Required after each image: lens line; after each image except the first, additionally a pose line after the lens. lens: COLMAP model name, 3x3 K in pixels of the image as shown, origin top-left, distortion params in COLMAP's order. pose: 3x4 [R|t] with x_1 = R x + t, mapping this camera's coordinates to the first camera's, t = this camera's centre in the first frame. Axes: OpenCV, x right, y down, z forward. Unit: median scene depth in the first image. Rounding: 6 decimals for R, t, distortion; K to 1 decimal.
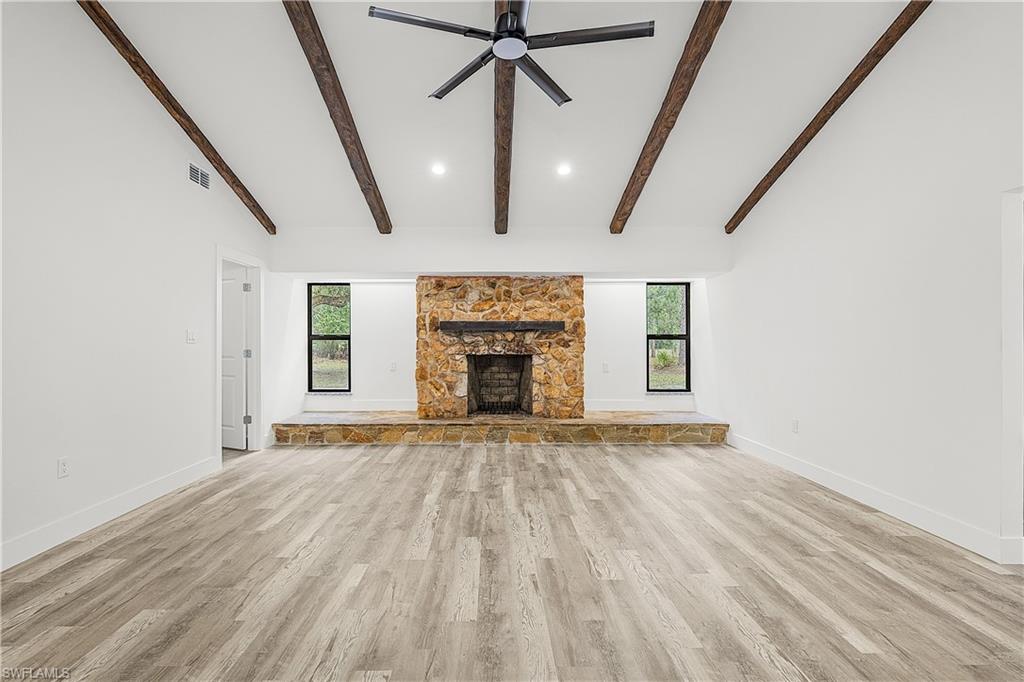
lens RADIAL K [[478.7, 0, 536.1], [0, 478.7, 340.1], [0, 0, 1]] dist [-0.013017, 0.003897]
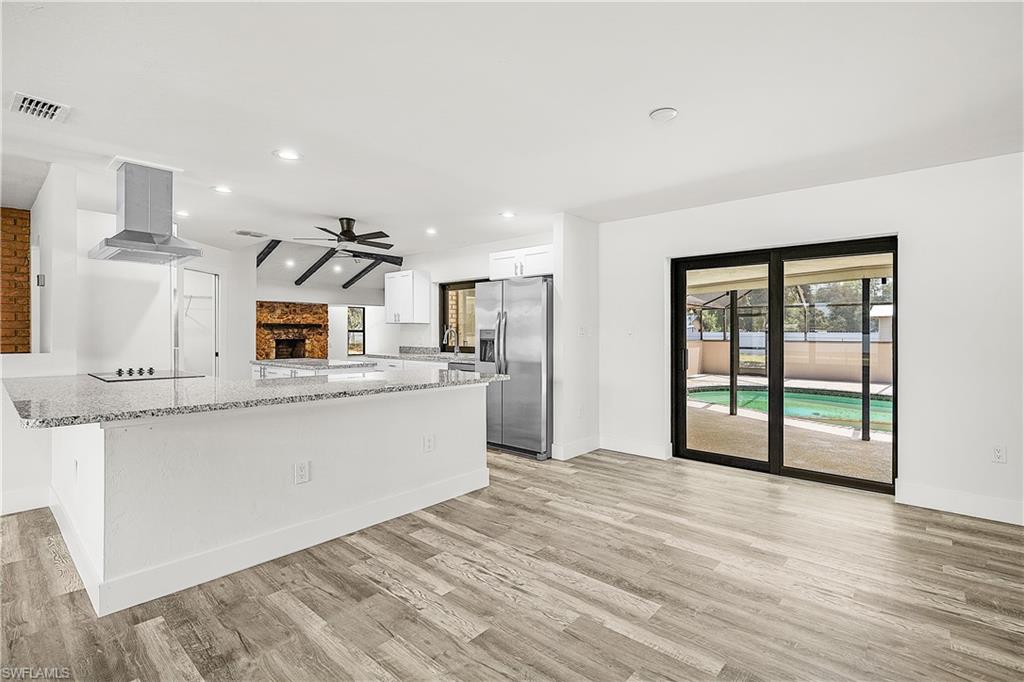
lens RADIAL K [[478.7, 0, 519.6], [0, 478.7, 336.7], [0, 0, 1]] dist [-0.013017, 0.003897]
pose [[0.671536, -0.004609, 0.740958, -0.985689], [-0.000456, 0.999978, 0.006633, 0.005609], [-0.740972, -0.004792, 0.671519, -1.226553]]
